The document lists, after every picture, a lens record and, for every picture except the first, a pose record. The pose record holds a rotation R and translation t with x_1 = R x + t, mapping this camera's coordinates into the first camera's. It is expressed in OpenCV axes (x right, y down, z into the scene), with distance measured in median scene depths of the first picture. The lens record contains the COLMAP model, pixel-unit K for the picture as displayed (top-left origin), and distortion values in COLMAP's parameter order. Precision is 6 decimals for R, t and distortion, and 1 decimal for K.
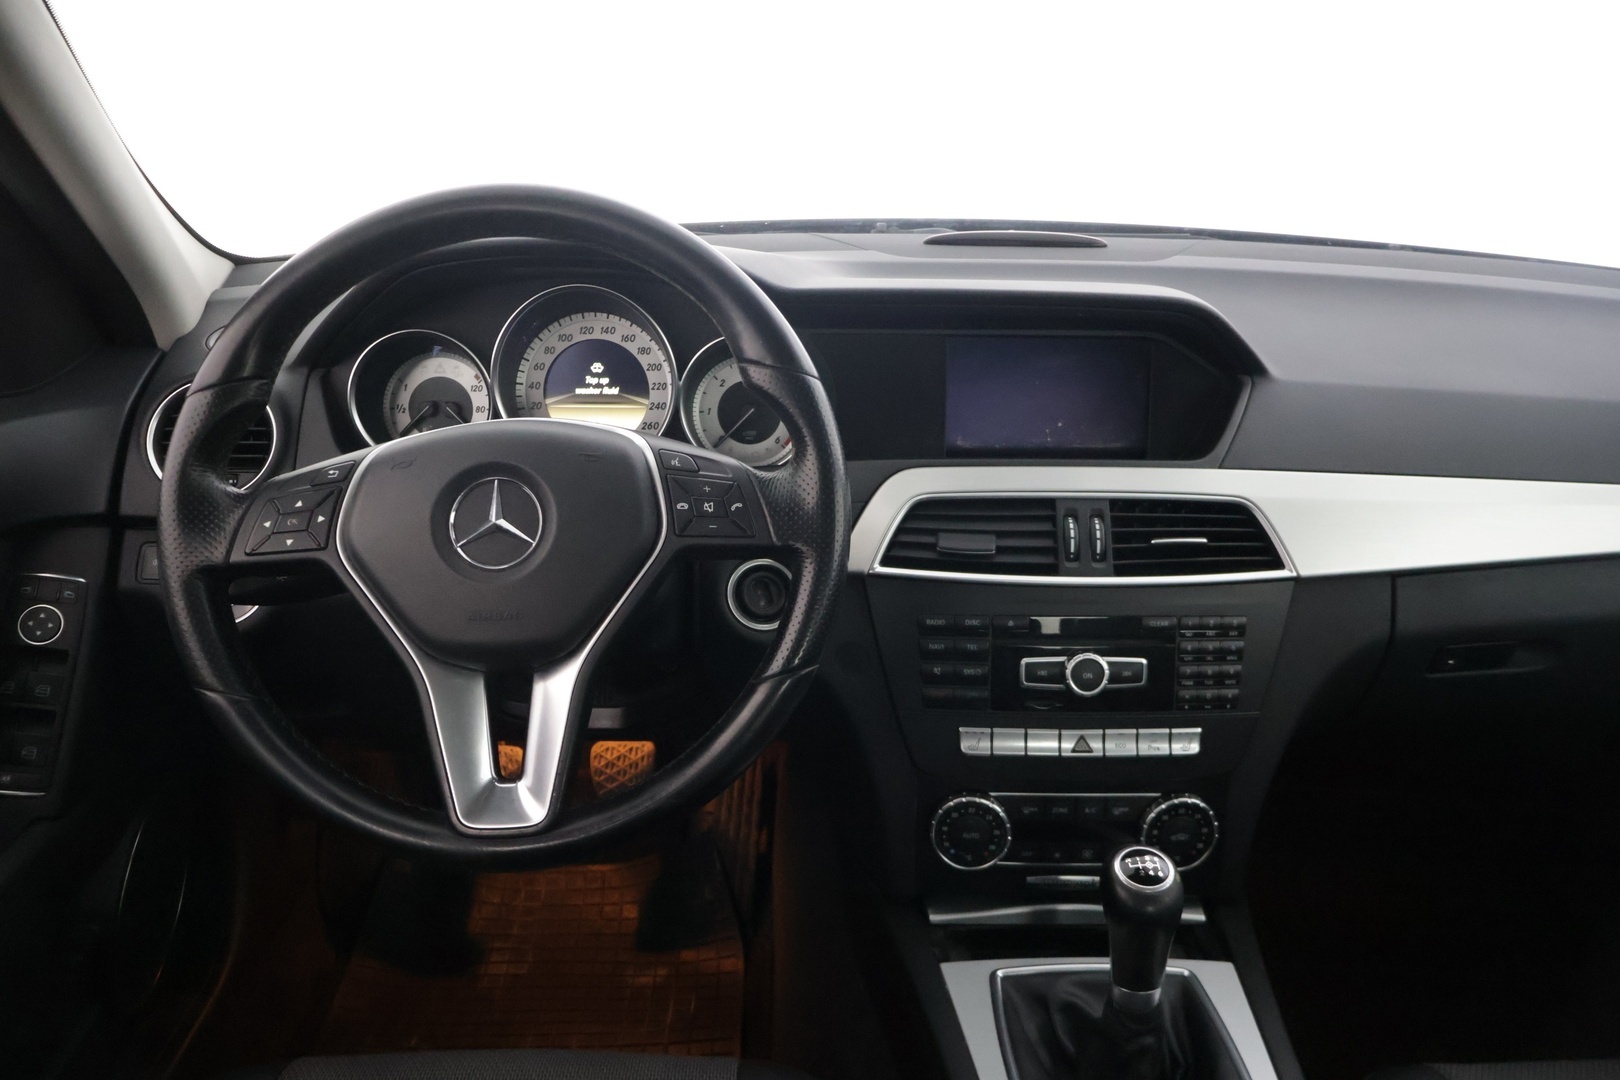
lens RADIAL K [[1355.1, 0, 799.3], [0, 1355.1, 537.6], [0, 0, 1]] dist [-0.003872, 0.010025]
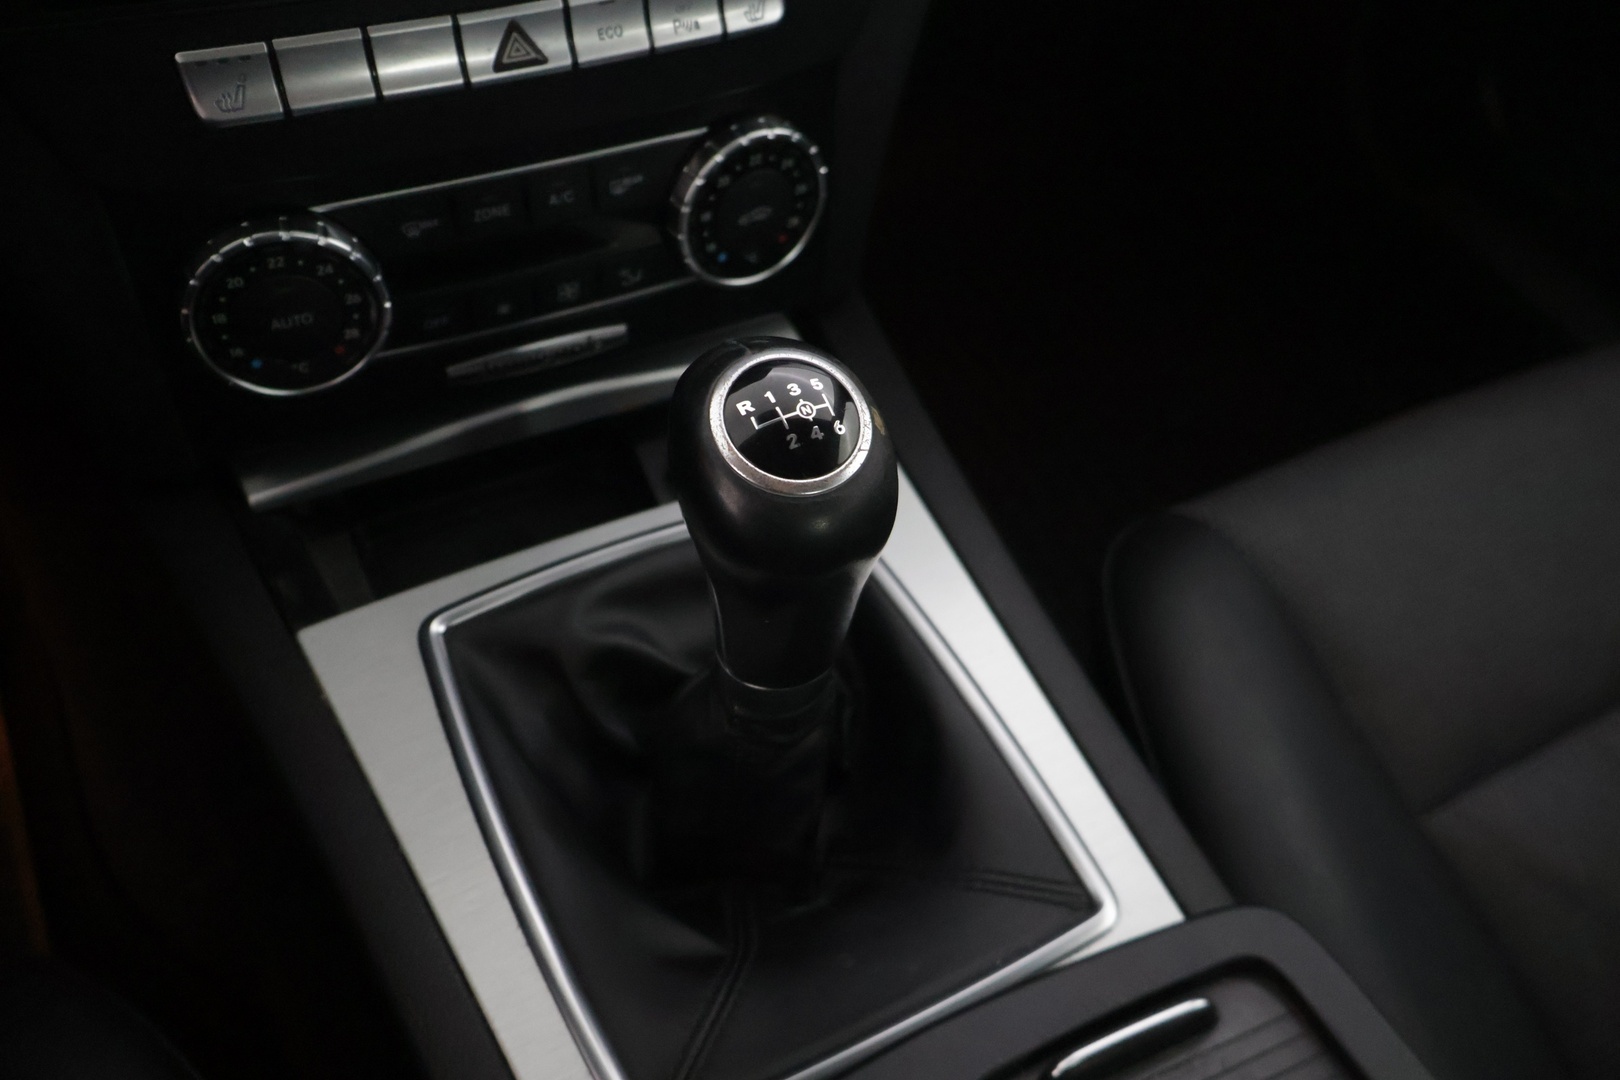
lens RADIAL K [[1355.1, 0, 805.3], [0, 1355.1, 531.1], [0, 0, 1]] dist [-0.003872, 0.010025]
pose [[0.892588, -0.290342, 0.344945, 0.107184], [0.068283, 0.843287, 0.533108, 0.067955], [-0.445672, -0.452292, 0.772534, 0.596545]]
